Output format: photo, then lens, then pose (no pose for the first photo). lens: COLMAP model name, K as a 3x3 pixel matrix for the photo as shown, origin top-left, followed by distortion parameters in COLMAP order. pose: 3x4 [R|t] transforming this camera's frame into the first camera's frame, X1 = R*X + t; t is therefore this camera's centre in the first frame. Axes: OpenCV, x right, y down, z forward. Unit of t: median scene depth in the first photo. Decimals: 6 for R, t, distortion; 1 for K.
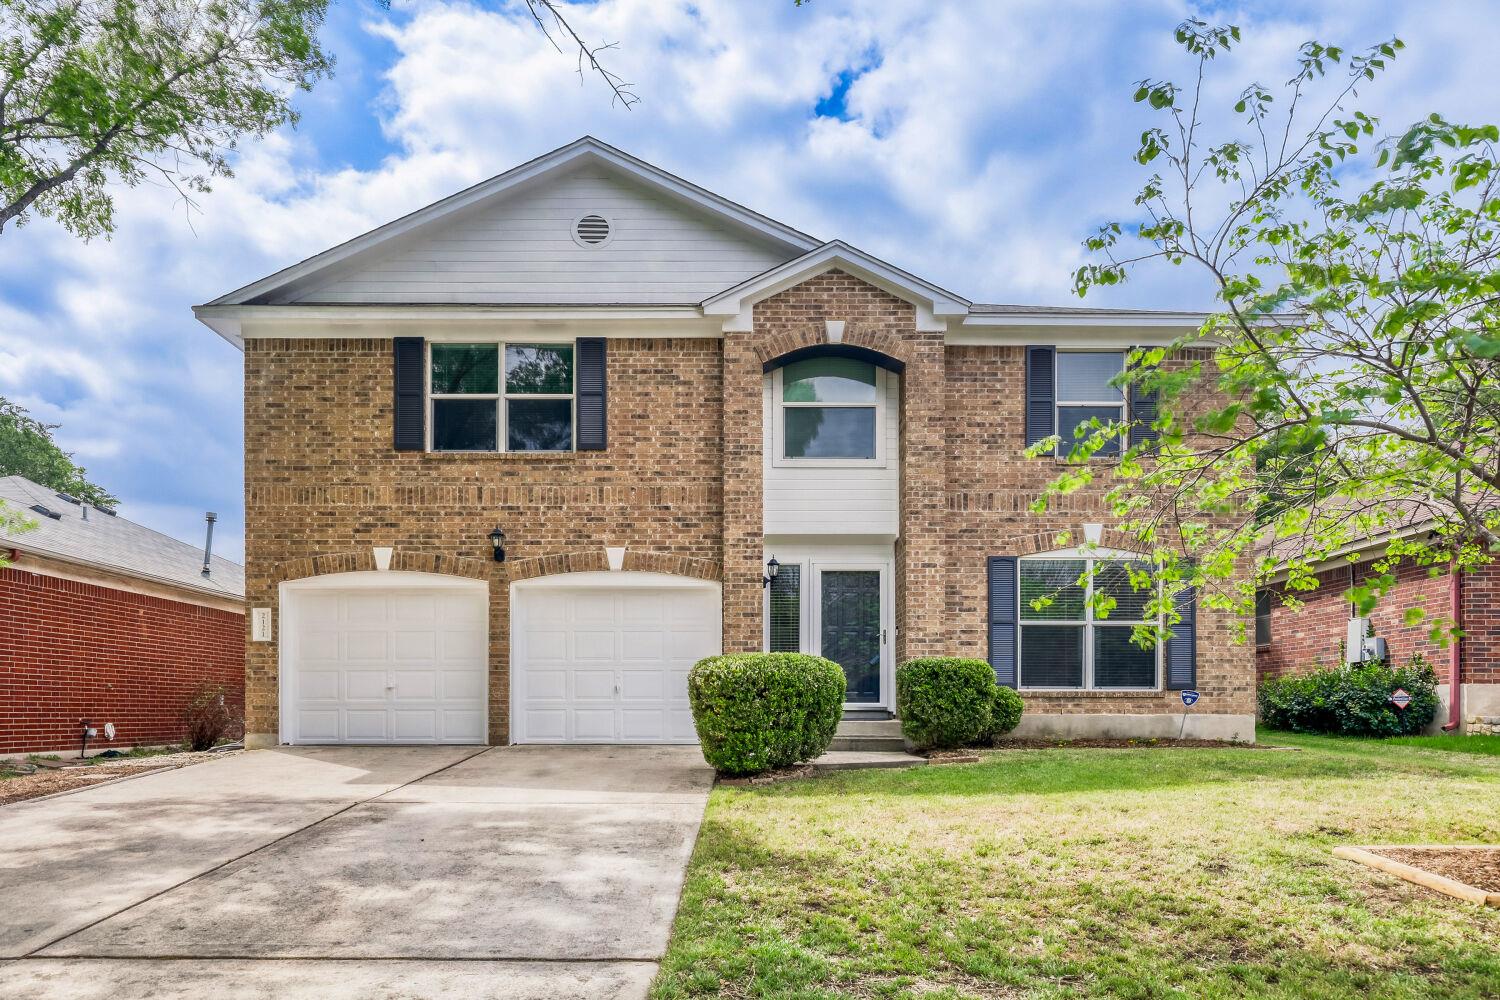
lens RADIAL K [[998.1, 0, 750.0], [0, 998.1, 500.0], [0, 0, 1]] dist [-0.001161, 0.000986]
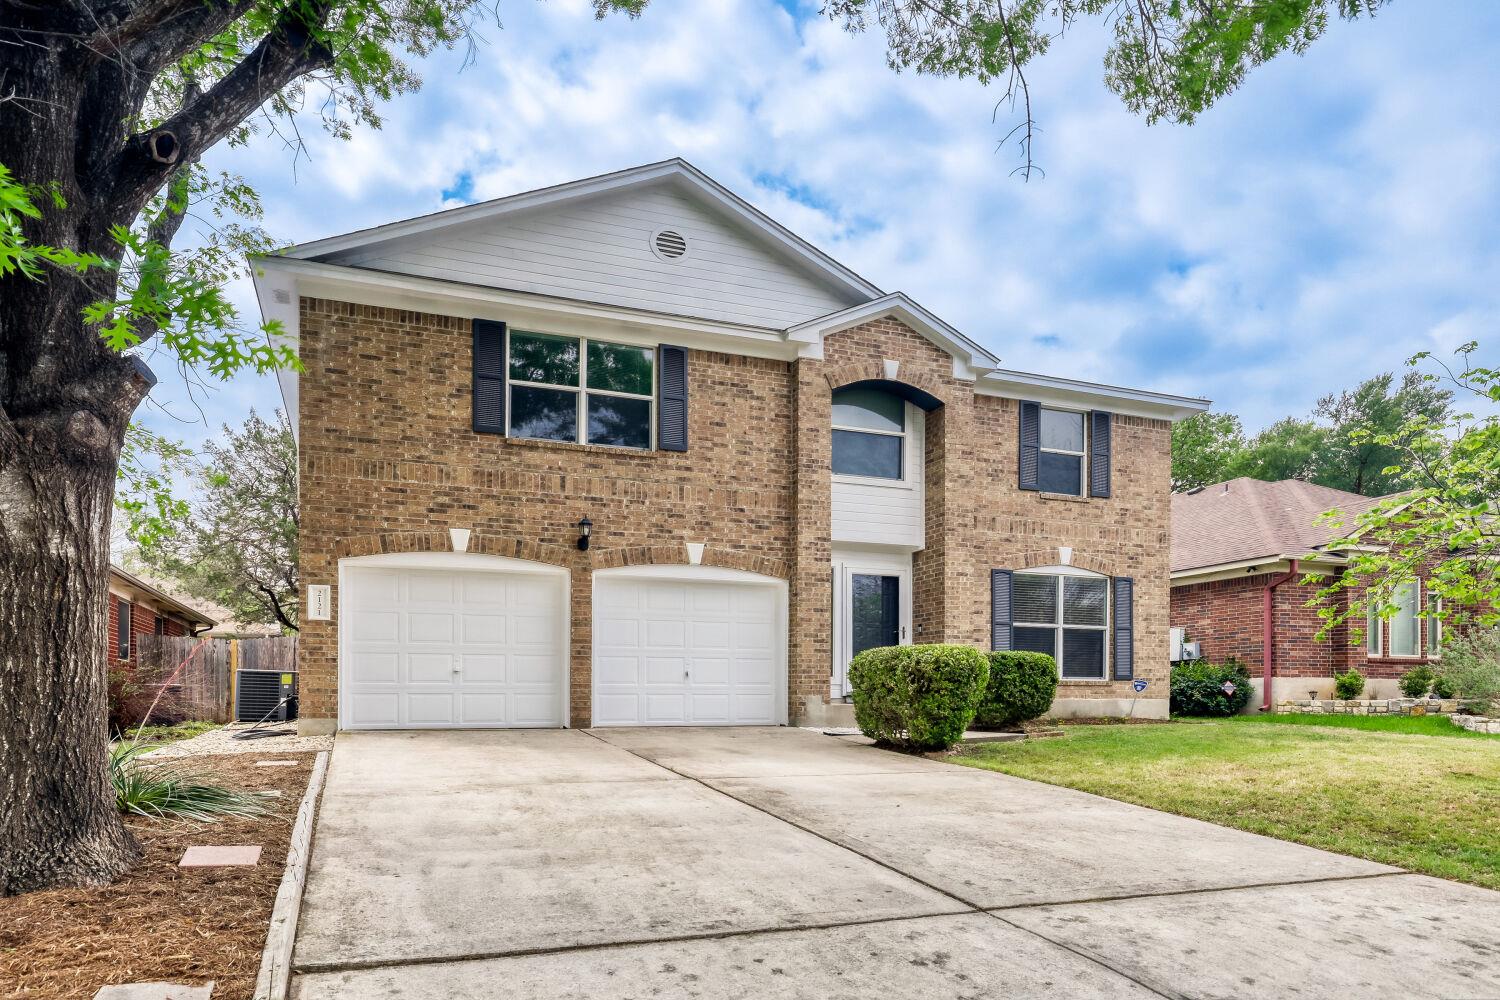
lens RADIAL K [[911.6, 0, 750.0], [0, 911.6, 500.0], [0, 0, 1]] dist [-0.003162, -0.000352]
pose [[0.937061, 0.075928, 0.340809, -0.412997], [-0.072886, 0.997103, -0.021739, 0.017869], [-0.341472, -0.004470, 0.939881, 0.055212]]
